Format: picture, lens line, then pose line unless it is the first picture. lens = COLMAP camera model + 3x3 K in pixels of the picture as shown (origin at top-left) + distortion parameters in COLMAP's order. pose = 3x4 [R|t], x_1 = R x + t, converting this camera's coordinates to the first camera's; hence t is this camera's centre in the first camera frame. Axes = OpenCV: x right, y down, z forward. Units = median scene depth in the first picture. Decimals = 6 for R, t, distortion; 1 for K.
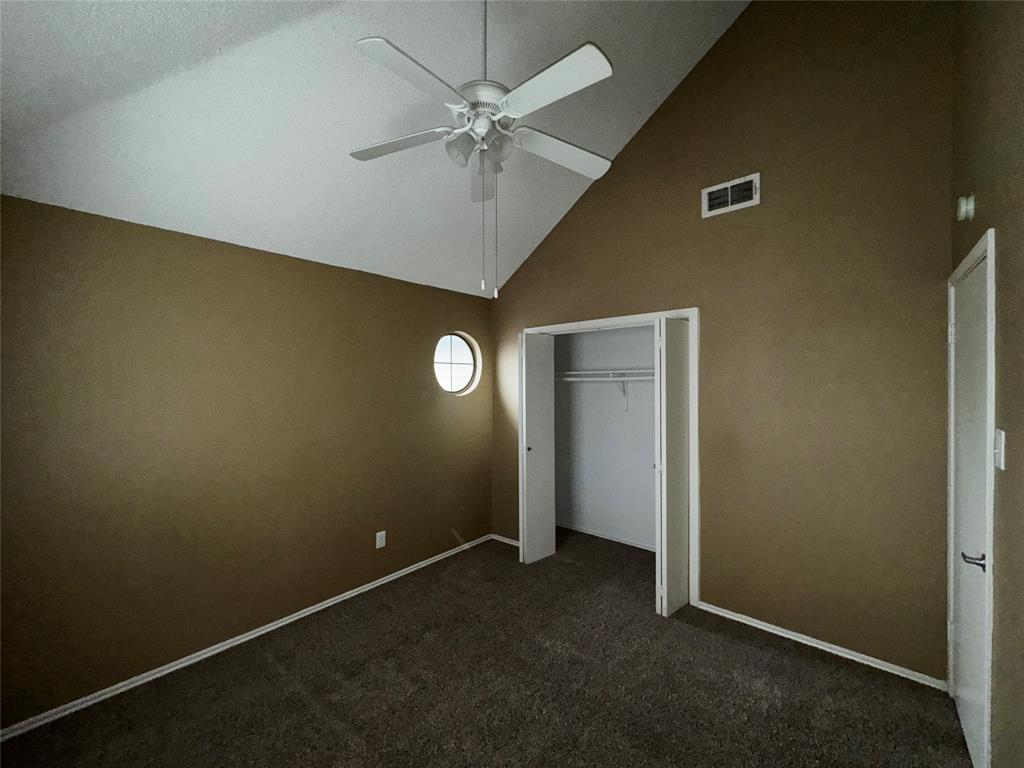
lens RADIAL K [[410.3, 0, 508.4], [0, 410.3, 384.6], [0, 0, 1]] dist [0.000228, -0.000600]
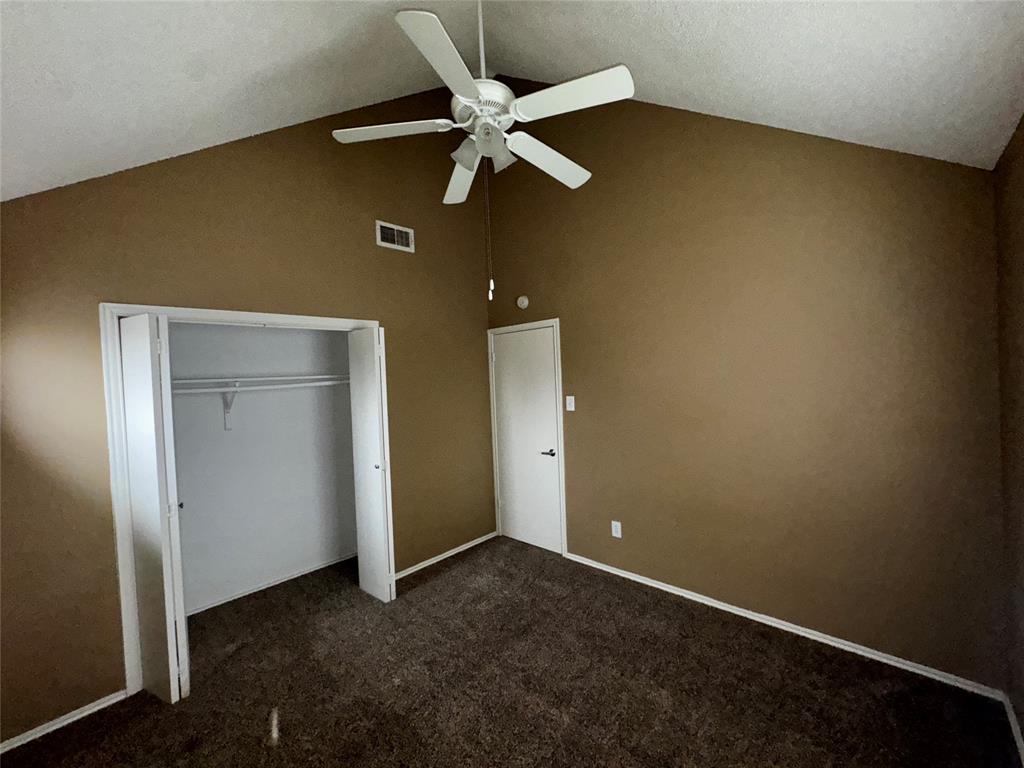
lens RADIAL K [[410.3, 0, 508.4], [0, 410.3, 384.6], [0, 0, 1]] dist [0.000228, -0.000600]
pose [[0.042838, -0.012541, 0.999003, -0.655093], [0.056108, 0.998373, 0.010128, -0.001780], [-0.997505, 0.055618, 0.043472, 0.583515]]
